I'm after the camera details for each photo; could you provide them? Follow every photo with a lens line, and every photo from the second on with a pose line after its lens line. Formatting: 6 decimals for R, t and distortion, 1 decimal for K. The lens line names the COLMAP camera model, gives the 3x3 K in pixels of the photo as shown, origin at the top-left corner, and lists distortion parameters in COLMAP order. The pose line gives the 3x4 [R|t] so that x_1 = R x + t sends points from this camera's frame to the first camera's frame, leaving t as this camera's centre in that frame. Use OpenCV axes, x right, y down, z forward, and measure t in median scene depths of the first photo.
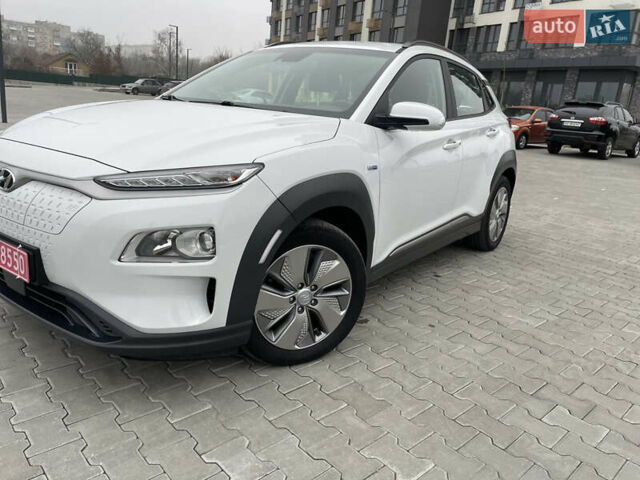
lens RADIAL K [[479.6, 0, 320.9], [0, 479.6, 239.3], [0, 0, 1]] dist [0.096292, -0.117715]
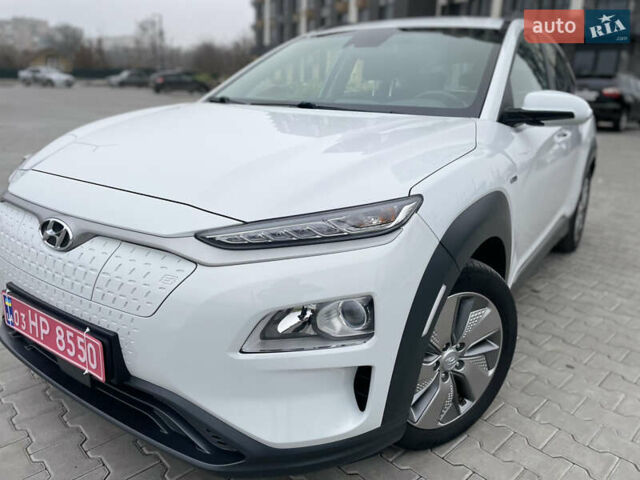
lens RADIAL K [[480.0, 0, 320.0], [0, 480.0, 240.0], [0, 0, 1]] dist [0.093289, -0.114838]
pose [[0.998546, -0.053013, 0.009786, -0.235796], [0.052669, 0.998080, 0.032591, -0.103385], [-0.011495, -0.032028, 0.999421, 0.247194]]
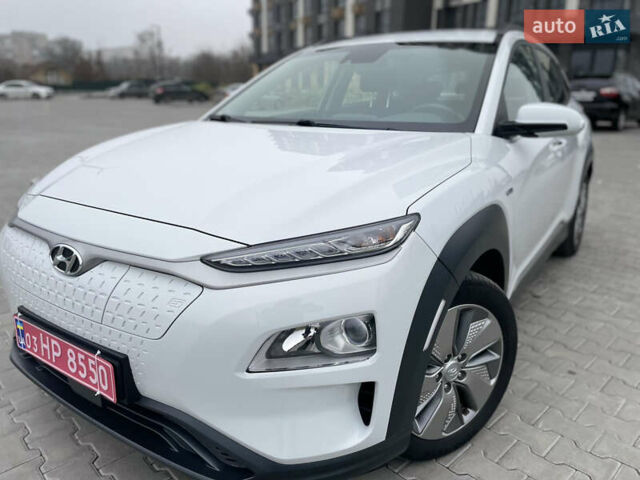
lens RADIAL K [[479.6, 0, 320.9], [0, 479.6, 239.3], [0, 0, 1]] dist [0.096292, -0.117715]
pose [[0.996974, -0.077371, 0.007556, -0.233584], [0.077201, 0.996800, 0.020745, -0.122618], [-0.009137, -0.020099, 0.999756, 0.228562]]
